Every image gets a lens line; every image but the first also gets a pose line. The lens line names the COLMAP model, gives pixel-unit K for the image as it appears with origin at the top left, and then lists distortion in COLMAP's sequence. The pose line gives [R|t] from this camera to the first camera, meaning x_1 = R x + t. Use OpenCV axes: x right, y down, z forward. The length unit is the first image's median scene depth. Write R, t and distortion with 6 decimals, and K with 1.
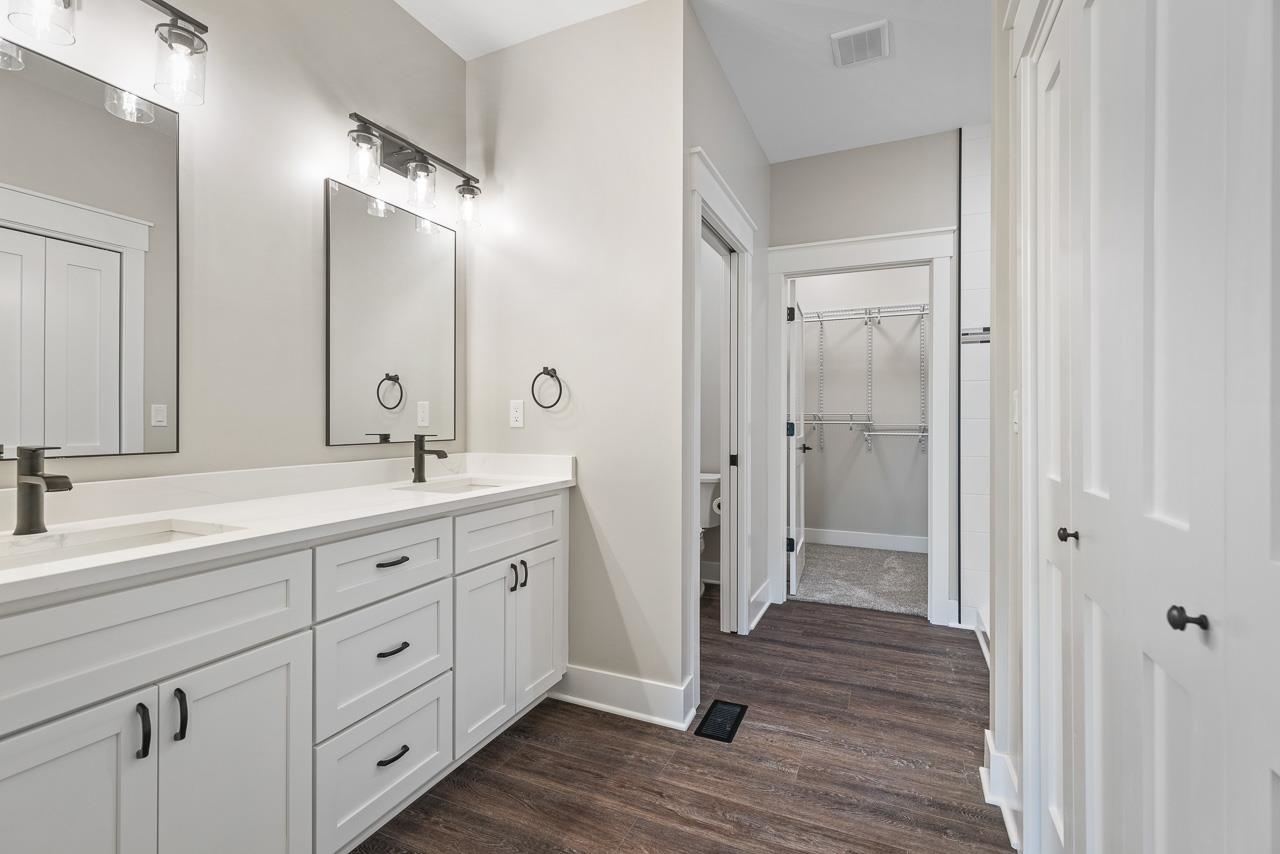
lens RADIAL K [[580.0, 0, 633.6], [0, 580.0, 423.7], [0, 0, 1]] dist [0.009585, -0.001544]
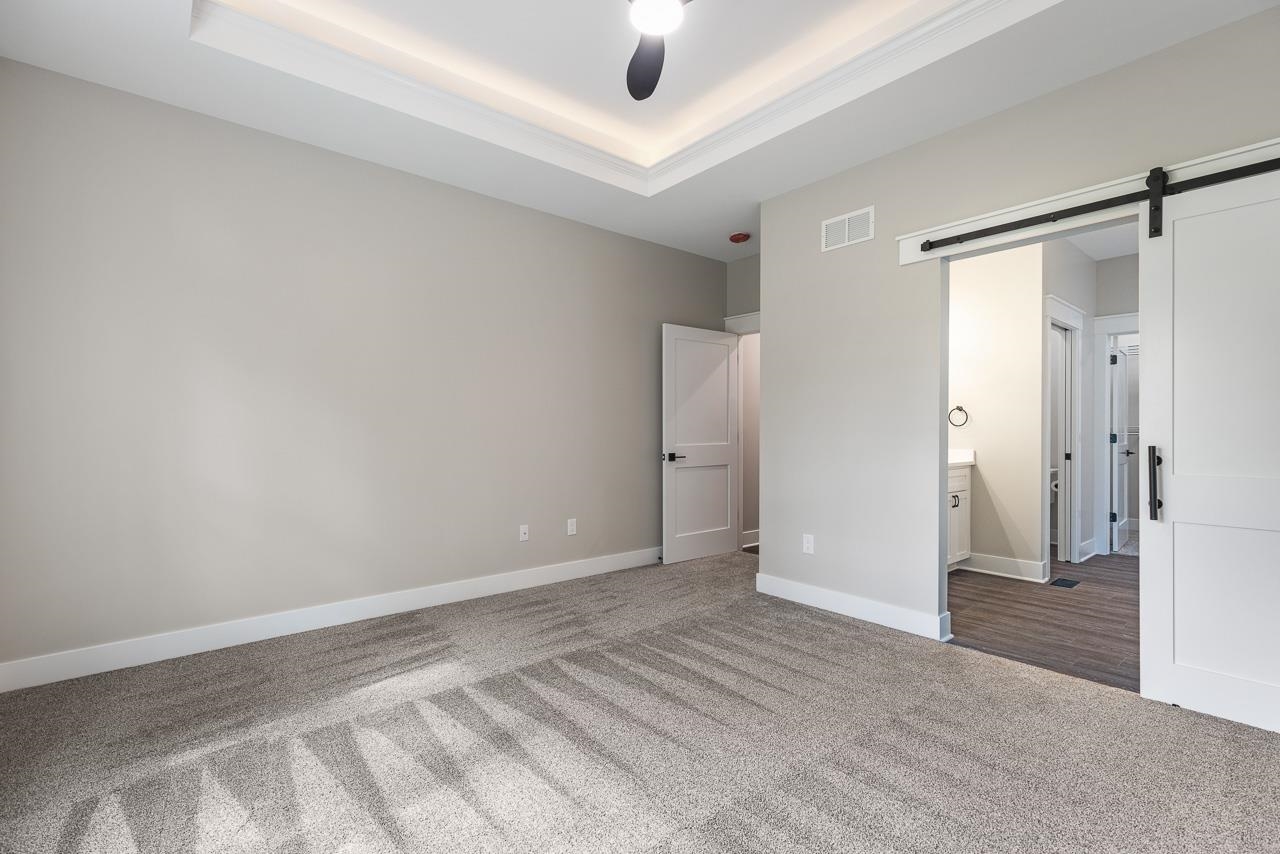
lens RADIAL K [[580.0, 0, 649.6], [0, 580.0, 434.2], [0, 0, 1]] dist [0.009585, -0.001544]
pose [[0.910341, 0.001334, -0.413858, -0.210670], [-0.003394, 0.999985, -0.004242, 0.010651], [0.413846, 0.005266, 0.910332, -0.932937]]
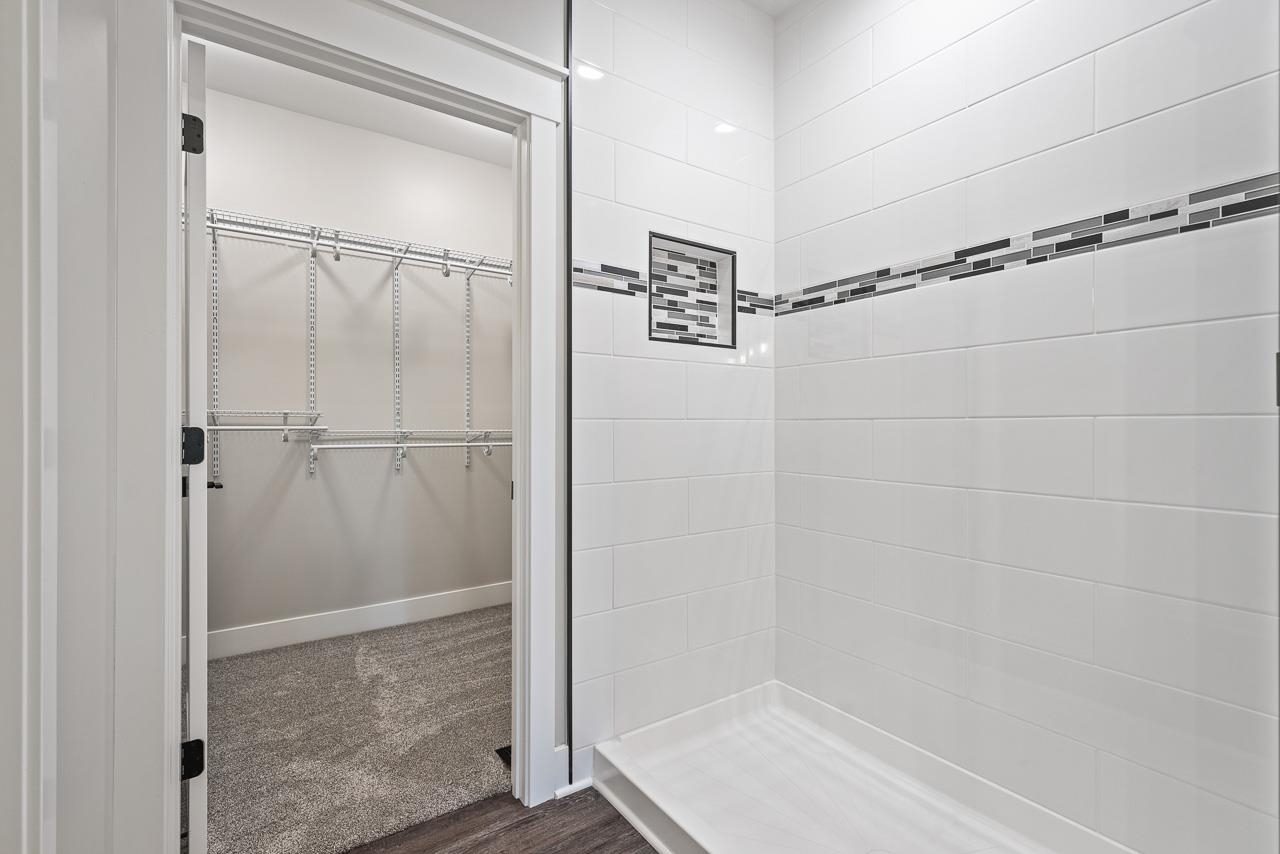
lens RADIAL K [[580.0, 0, 641.5], [0, 580.0, 422.4], [0, 0, 1]] dist [0.009585, -0.001544]
pose [[0.517474, 0.001415, 0.855698, 0.115065], [0.009001, 0.999934, -0.007096, -0.000086], [-0.855652, 0.011375, 0.517427, 0.645944]]
